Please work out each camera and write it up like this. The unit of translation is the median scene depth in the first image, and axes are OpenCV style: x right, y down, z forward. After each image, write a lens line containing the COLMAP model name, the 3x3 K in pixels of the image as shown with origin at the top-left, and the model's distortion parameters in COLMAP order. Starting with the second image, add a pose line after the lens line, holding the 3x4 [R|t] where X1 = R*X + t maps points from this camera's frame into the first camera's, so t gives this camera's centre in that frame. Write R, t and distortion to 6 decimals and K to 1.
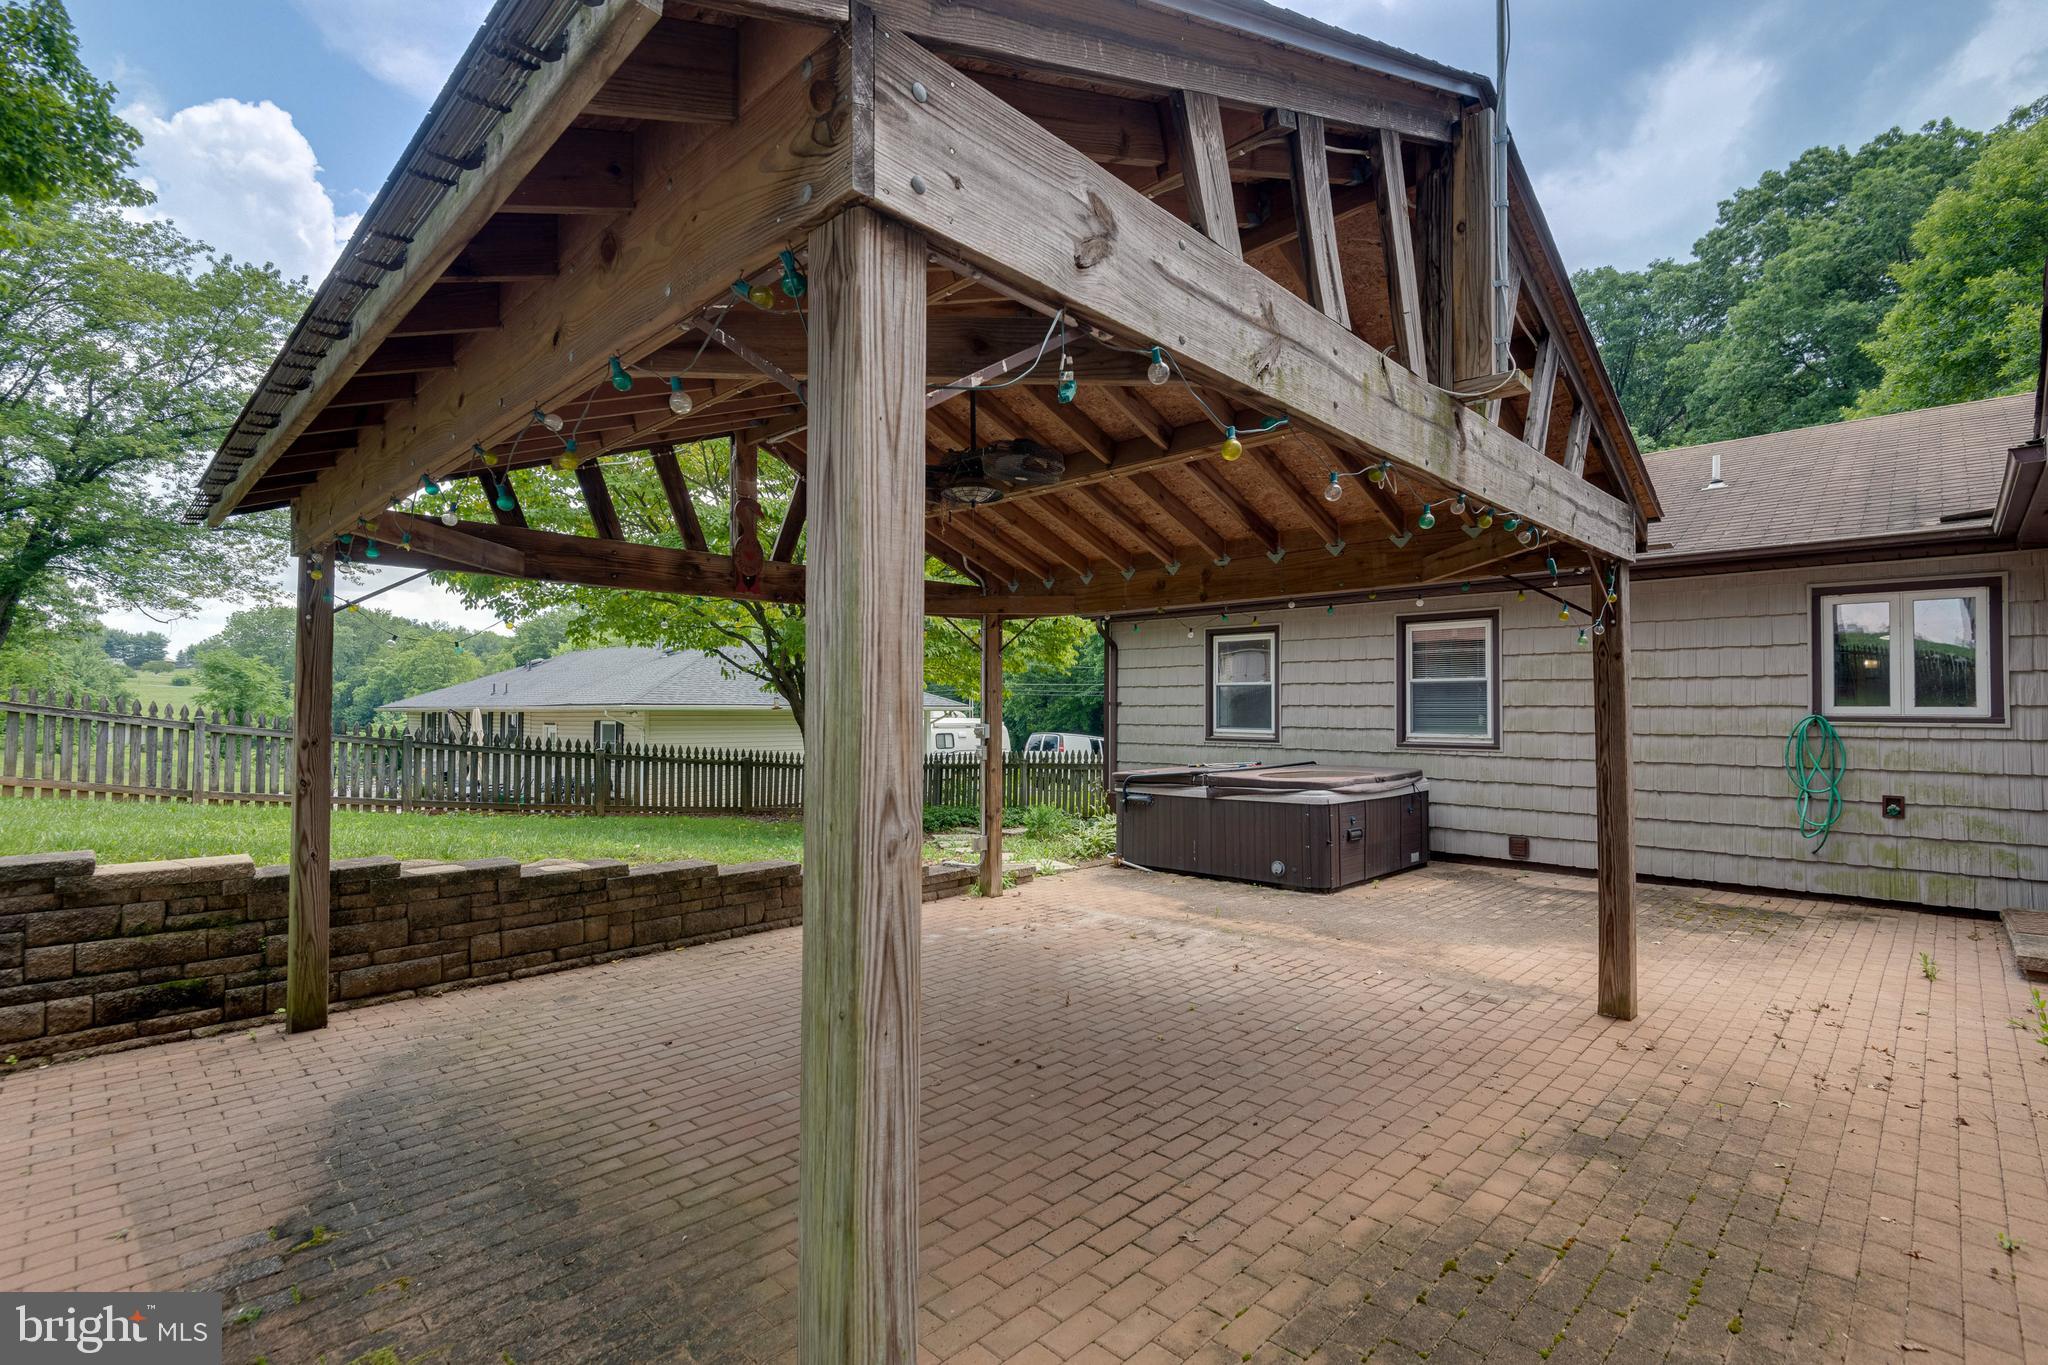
lens RADIAL K [[951.5, 0, 1024.0], [0, 951.5, 682.5], [0, 0, 1]] dist [-0.000029, -0.013602]
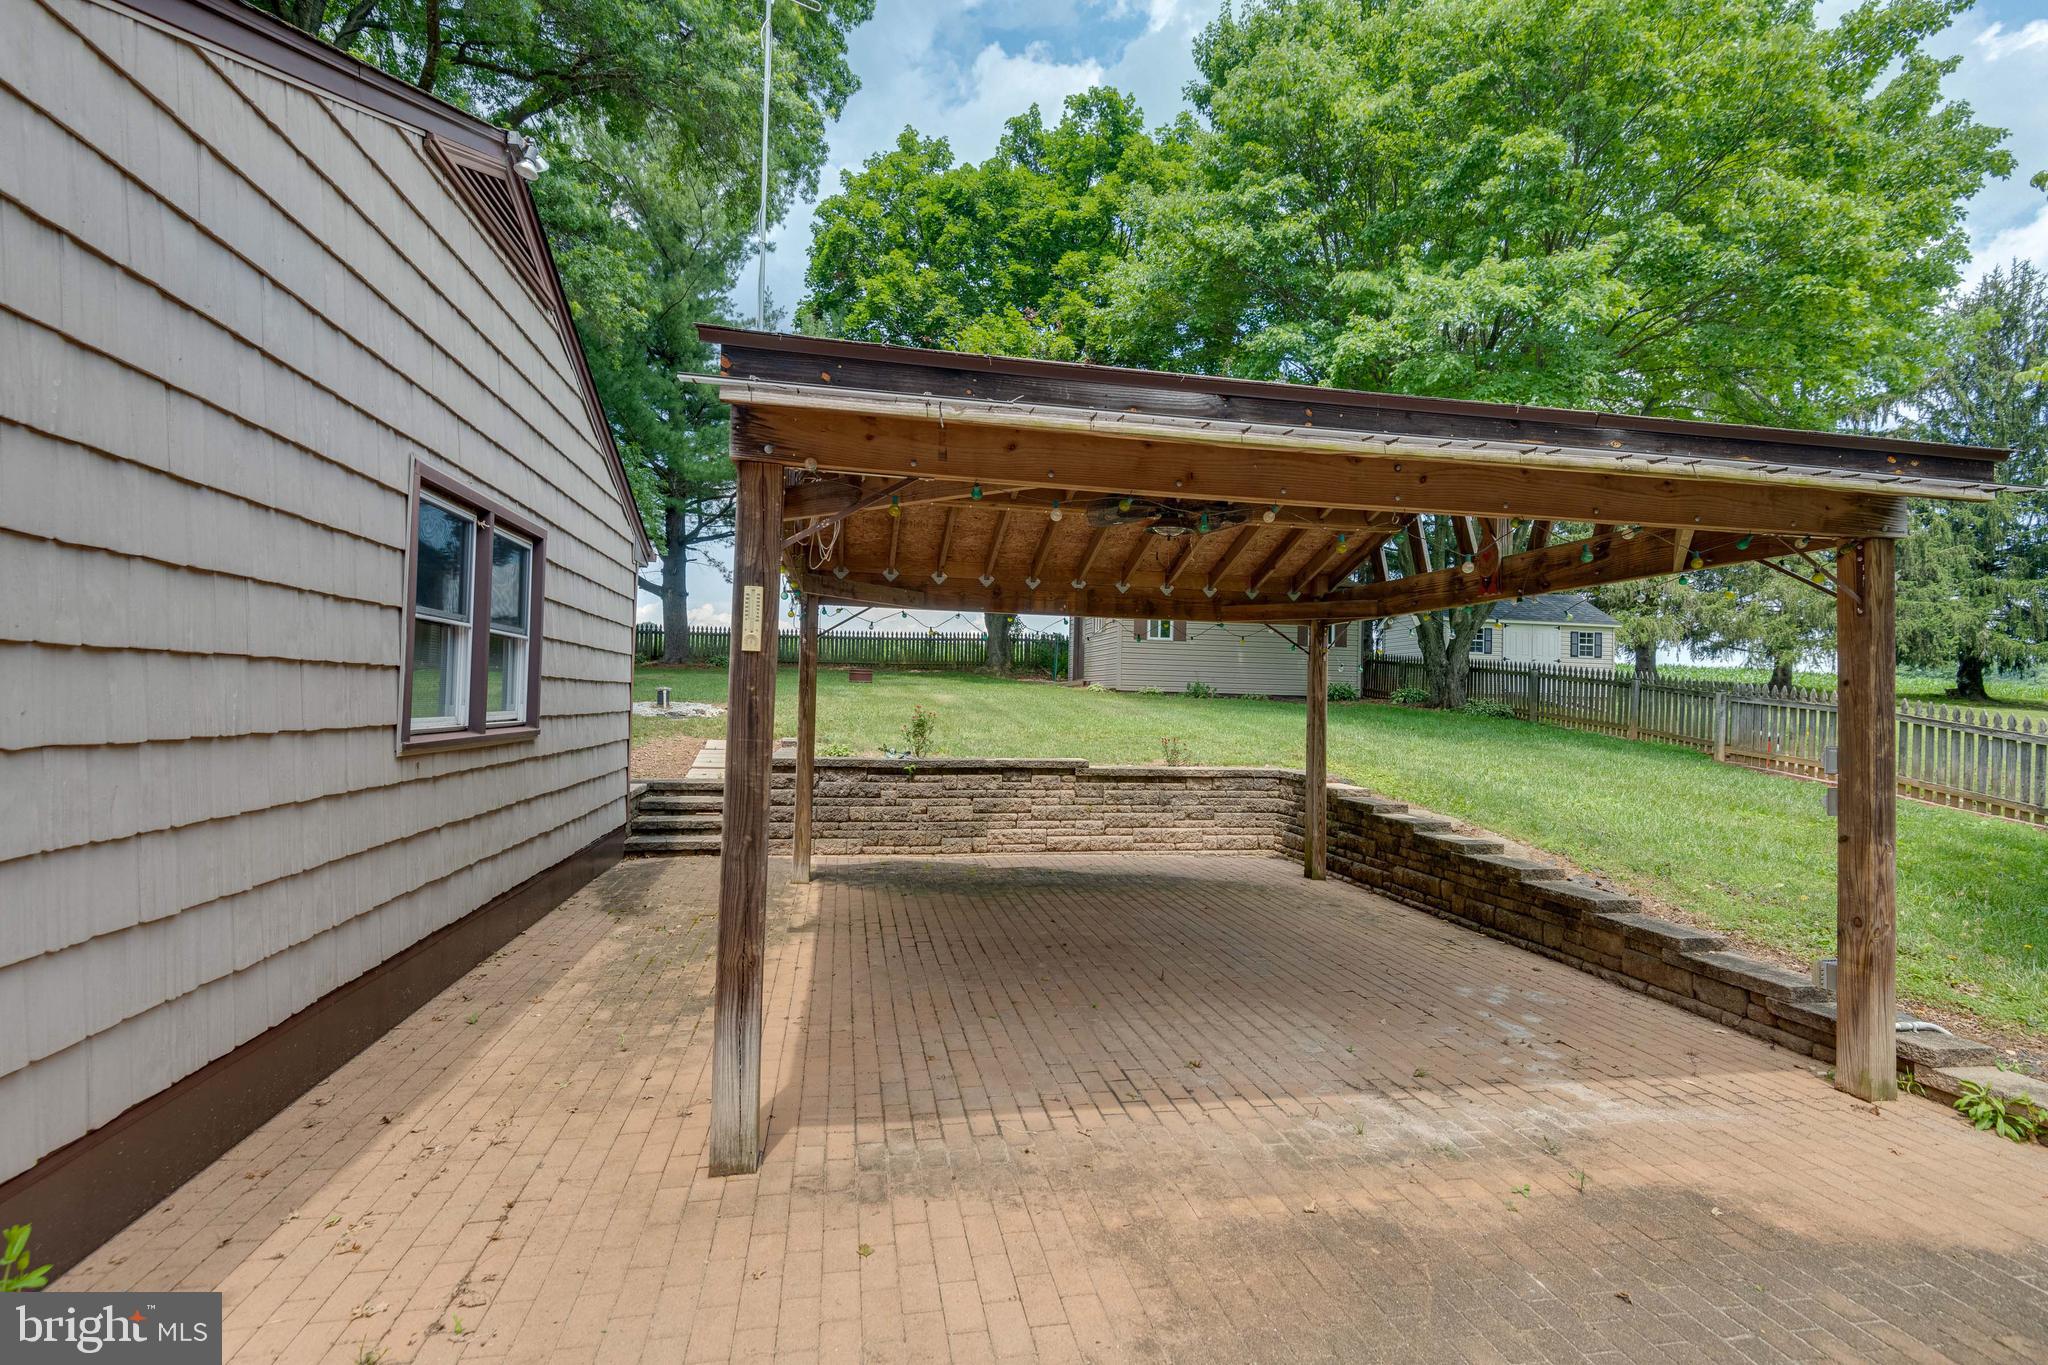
lens RADIAL K [[933.8, 0, 1024.0], [0, 933.8, 682.5], [0, 0, 1]] dist [-0.000155, -0.000148]
pose [[-0.568257, -0.028736, -0.822349, 1.001348], [-0.000787, 0.999409, -0.034379, 0.038613], [0.822851, -0.018889, -0.567944, 1.462496]]
